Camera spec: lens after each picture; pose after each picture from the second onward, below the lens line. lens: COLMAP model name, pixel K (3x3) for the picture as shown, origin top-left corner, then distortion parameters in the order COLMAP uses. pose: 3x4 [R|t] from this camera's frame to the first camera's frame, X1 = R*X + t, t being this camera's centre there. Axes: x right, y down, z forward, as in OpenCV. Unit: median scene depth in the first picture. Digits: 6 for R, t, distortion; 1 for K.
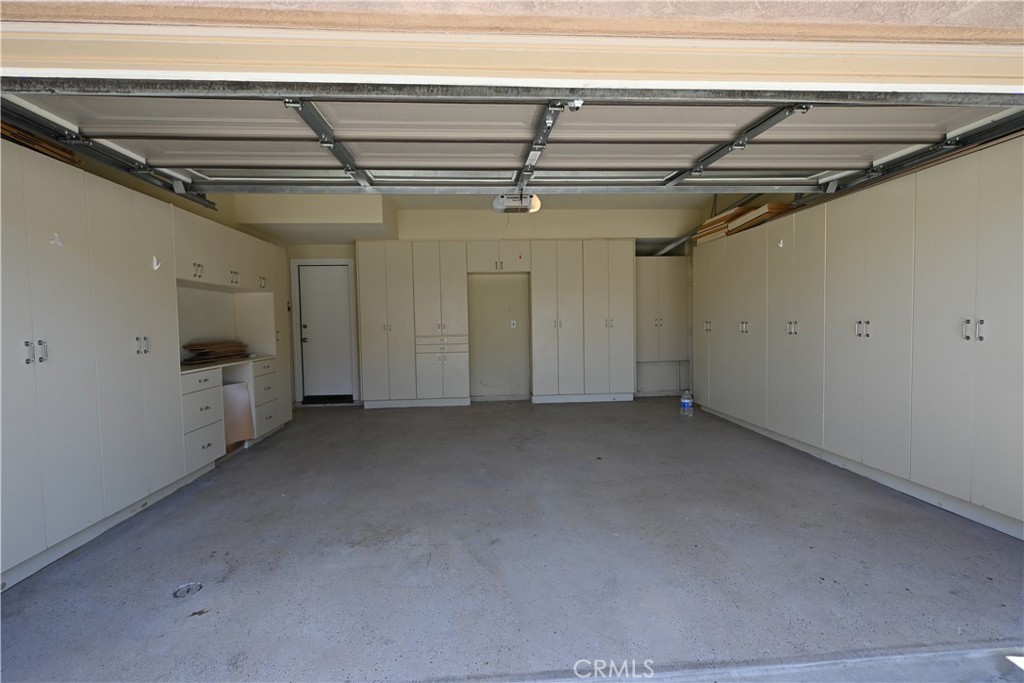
lens RADIAL K [[504.8, 0, 509.2], [0, 504.8, 342.0], [0, 0, 1]] dist [0.002894, 0.001027]
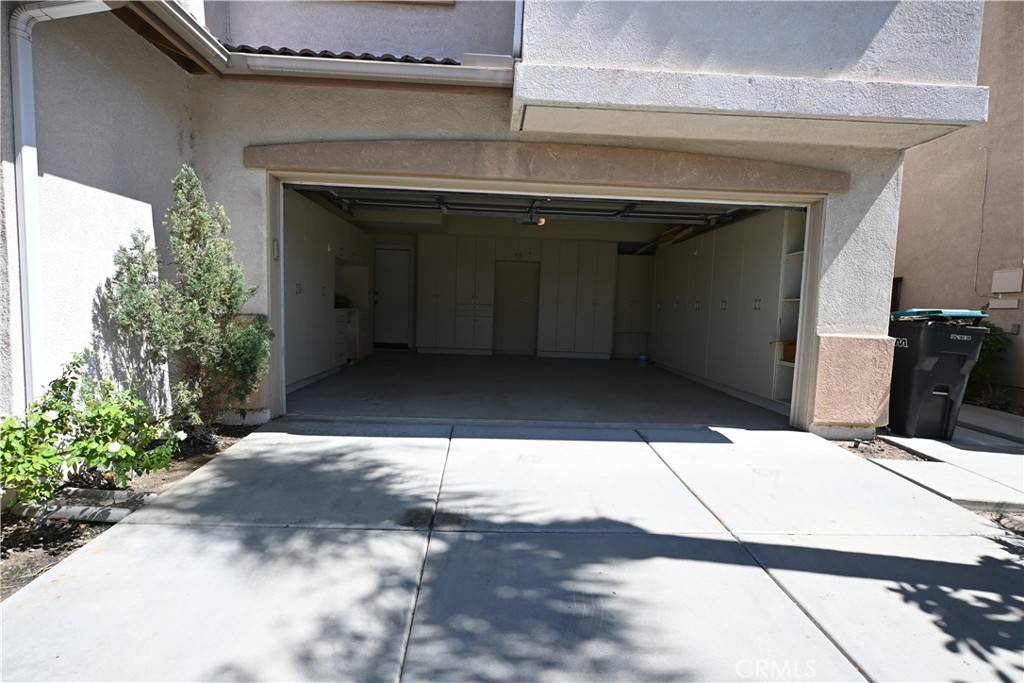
lens RADIAL K [[504.8, 0, 512.6], [0, 504.8, 342.2], [0, 0, 1]] dist [0.002894, 0.001027]
pose [[0.998154, 0.054754, -0.026269, 0.014893], [-0.054068, 0.998195, 0.026140, 0.050332], [0.027653, -0.024671, 0.999313, -0.401115]]
